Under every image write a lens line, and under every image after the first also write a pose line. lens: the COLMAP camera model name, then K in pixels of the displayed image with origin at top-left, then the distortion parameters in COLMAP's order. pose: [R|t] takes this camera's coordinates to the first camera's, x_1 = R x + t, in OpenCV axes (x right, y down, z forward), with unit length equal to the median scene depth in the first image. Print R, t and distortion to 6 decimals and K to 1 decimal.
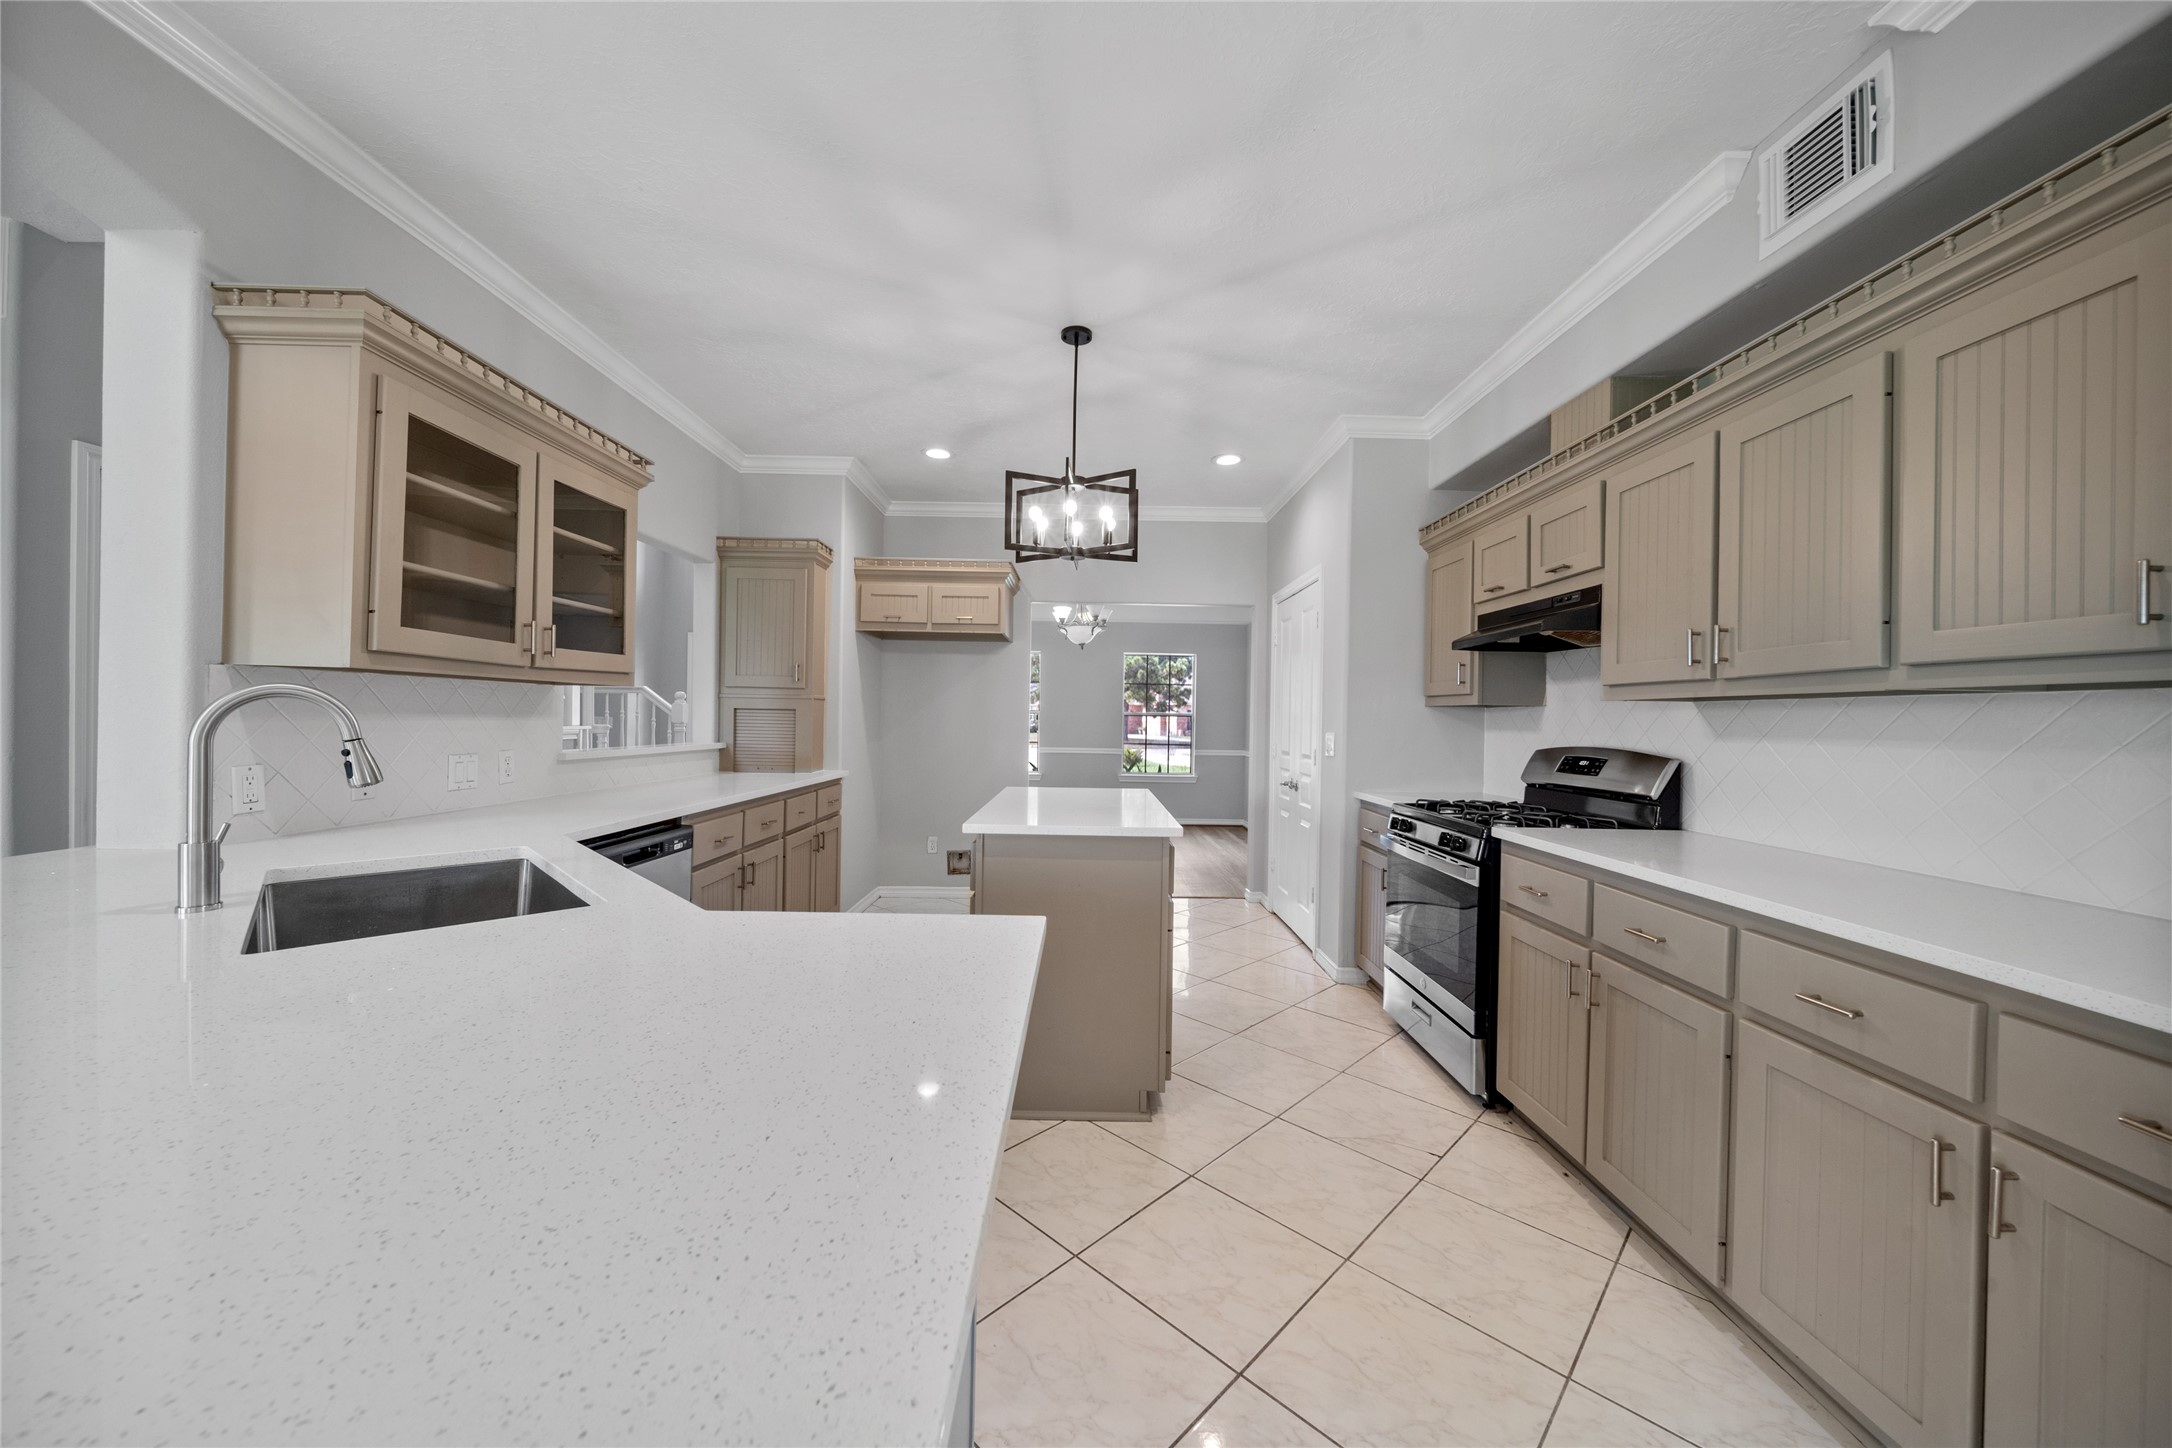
lens RADIAL K [[763.0, 0, 1081.2], [0, 763.0, 722.8], [0, 0, 1]] dist [-0.002442, -0.001061]
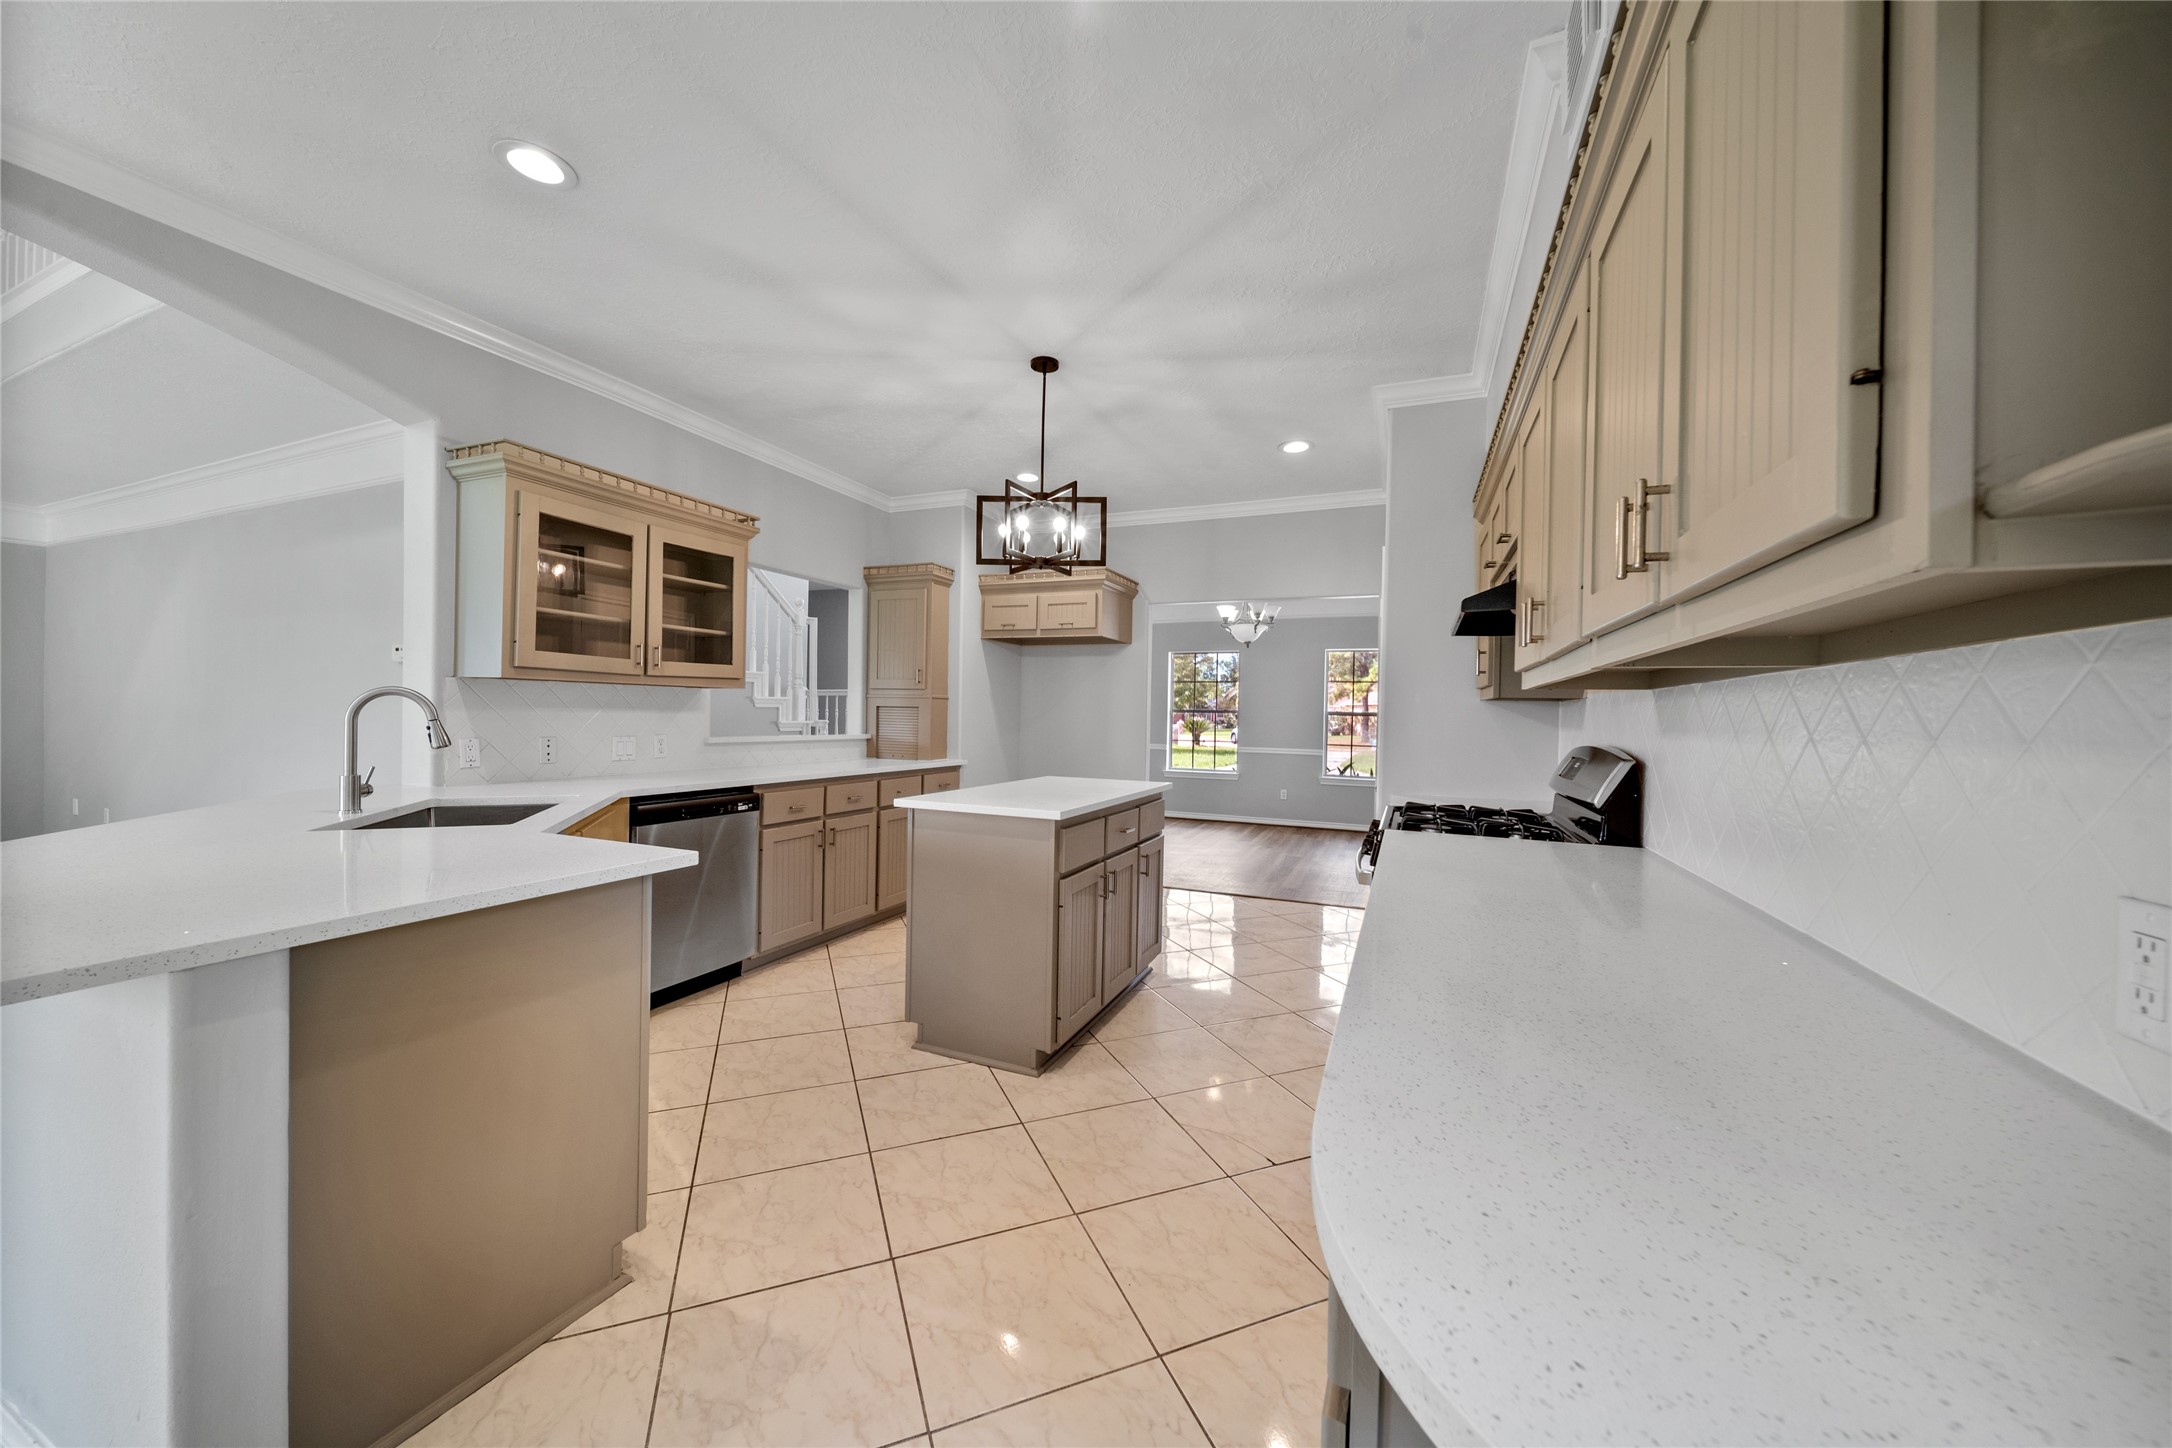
lens RADIAL K [[763.0, 0, 1069.9], [0, 763.0, 718.7], [0, 0, 1]] dist [-0.002442, -0.001061]
pose [[0.917395, 0.002588, -0.397969, 0.479473], [-0.006368, 0.999946, -0.008175, 0.012895], [0.397927, 0.010034, 0.917362, 0.008387]]
